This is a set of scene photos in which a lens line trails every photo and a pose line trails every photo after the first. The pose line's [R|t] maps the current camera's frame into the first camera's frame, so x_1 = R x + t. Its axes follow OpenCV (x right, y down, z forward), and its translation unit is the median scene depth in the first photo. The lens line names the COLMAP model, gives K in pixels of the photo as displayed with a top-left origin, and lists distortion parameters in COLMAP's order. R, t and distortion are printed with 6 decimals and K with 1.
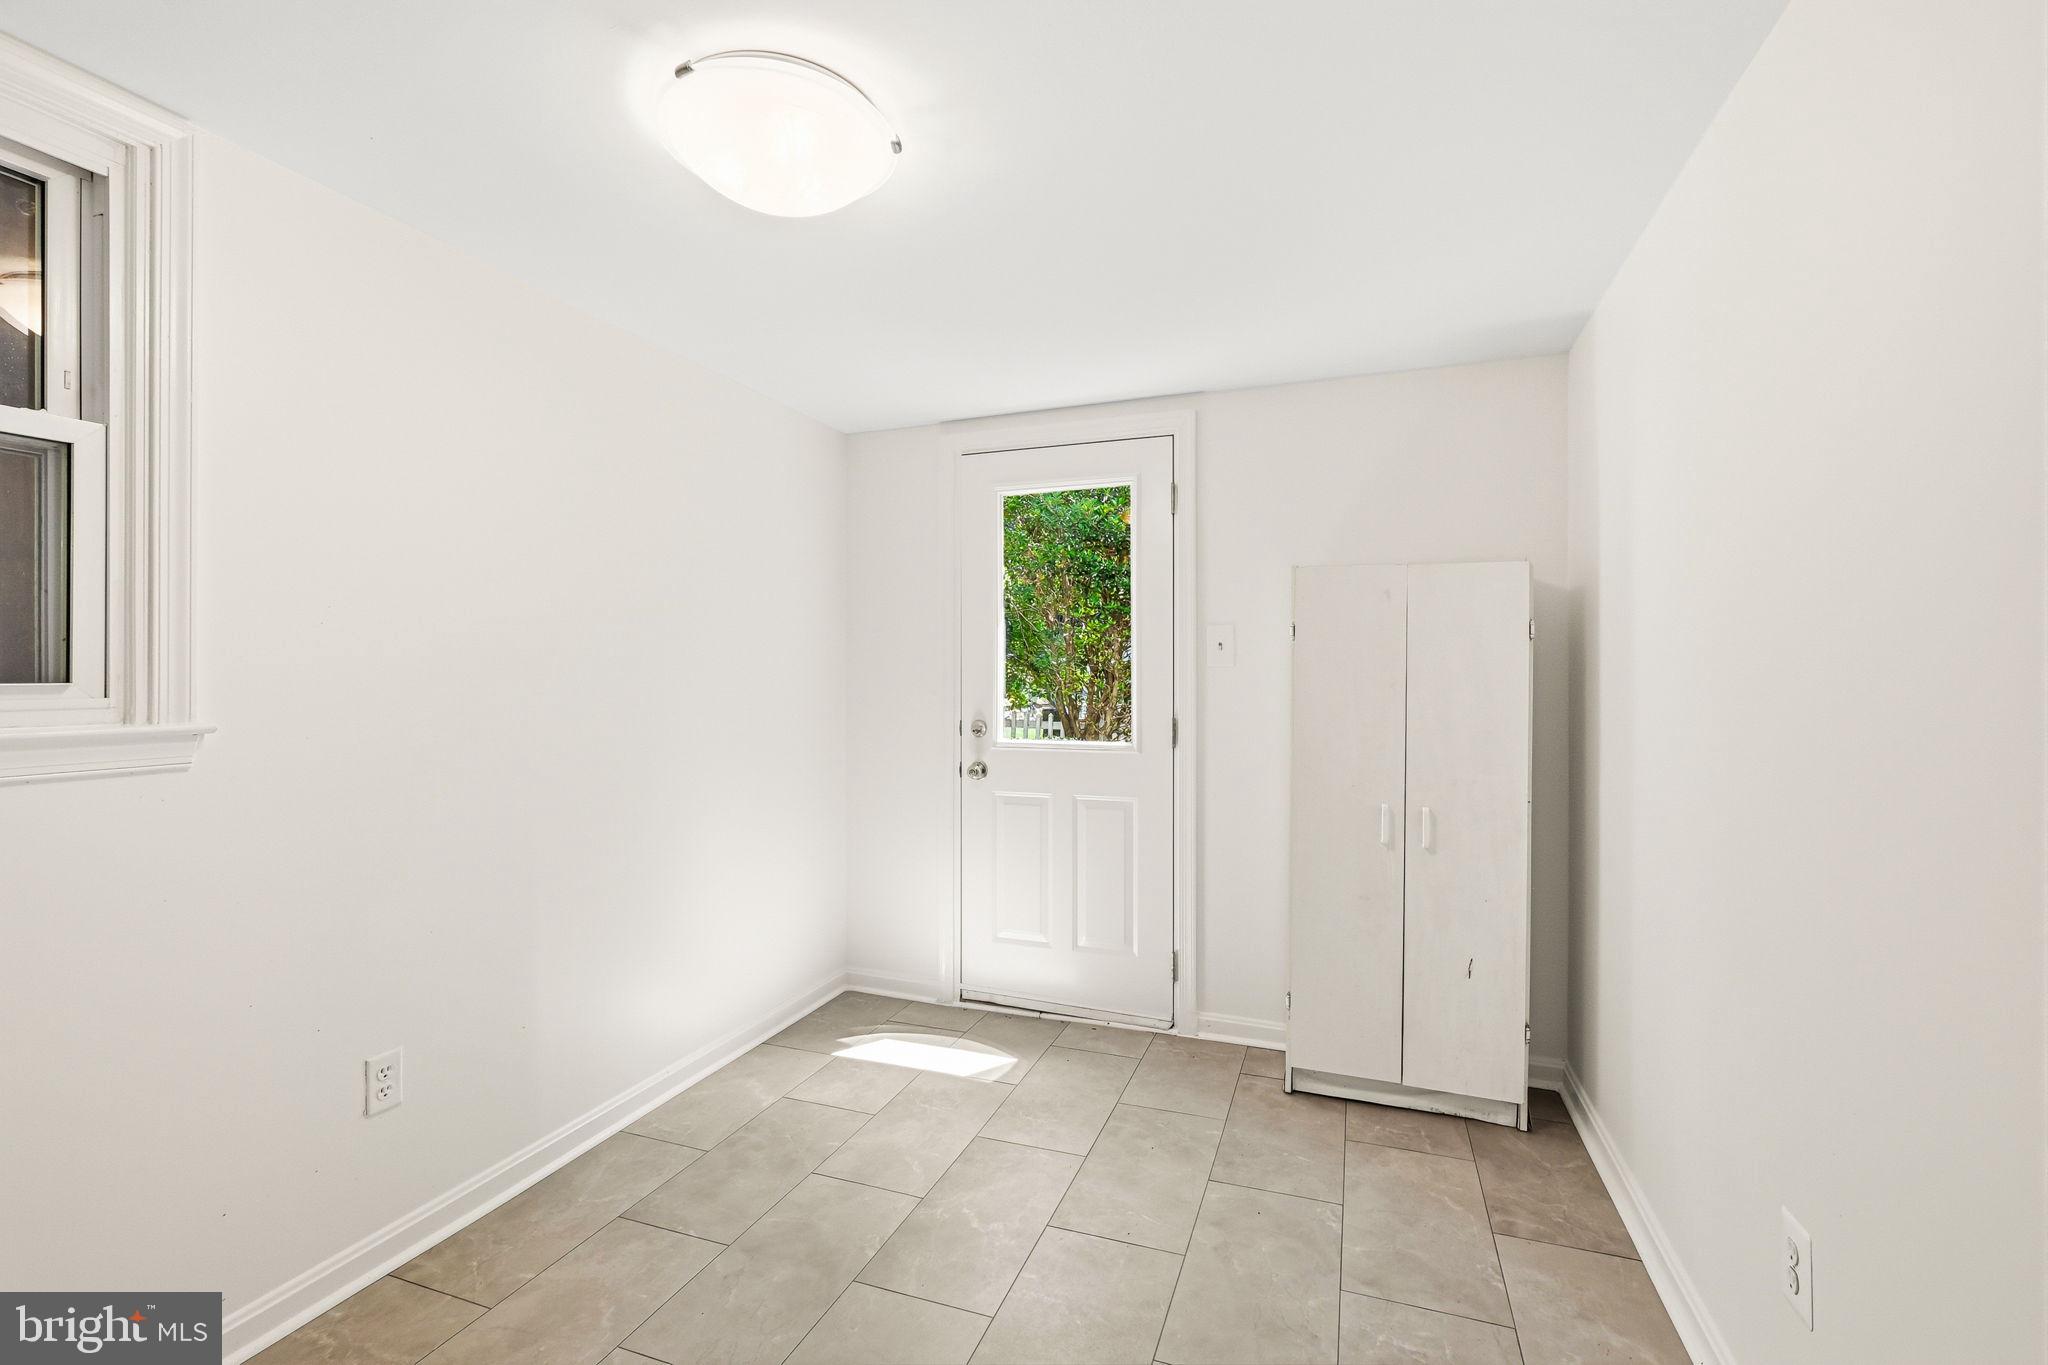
lens RADIAL K [[897.5, 0, 1019.1], [0, 897.5, 676.7], [0, 0, 1]] dist [-0.000088, 0.000063]
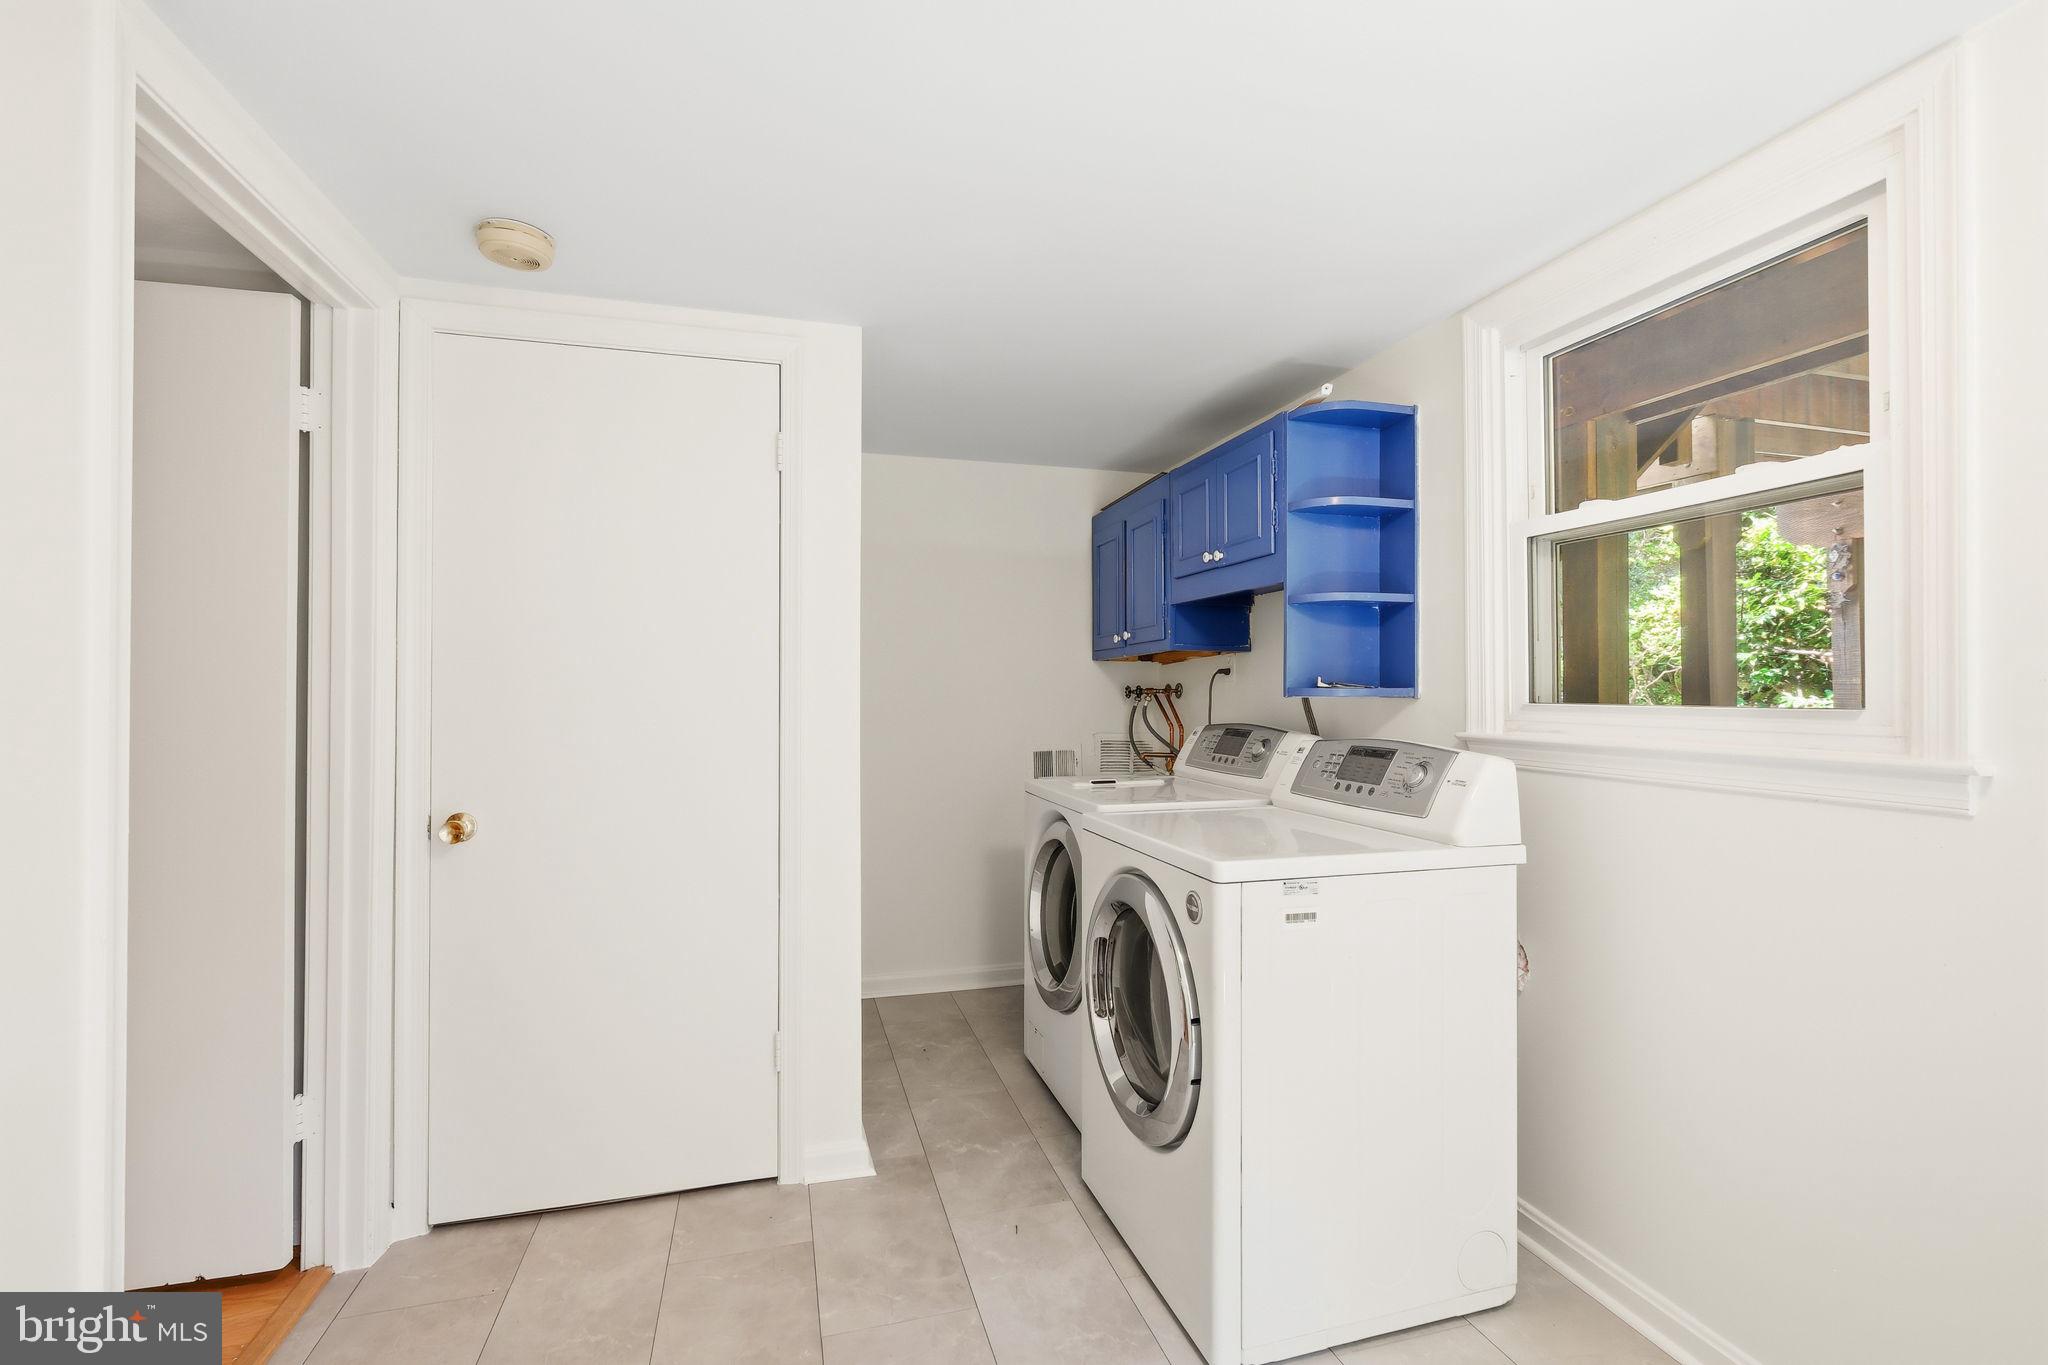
lens RADIAL K [[897.5, 0, 1019.1], [0, 897.5, 676.7], [0, 0, 1]] dist [-0.000088, 0.000063]
pose [[-0.806557, -0.008175, -0.591100, 0.077459], [-0.001412, 0.999928, -0.011903, -0.002583], [0.591155, -0.008766, -0.806511, 1.161822]]
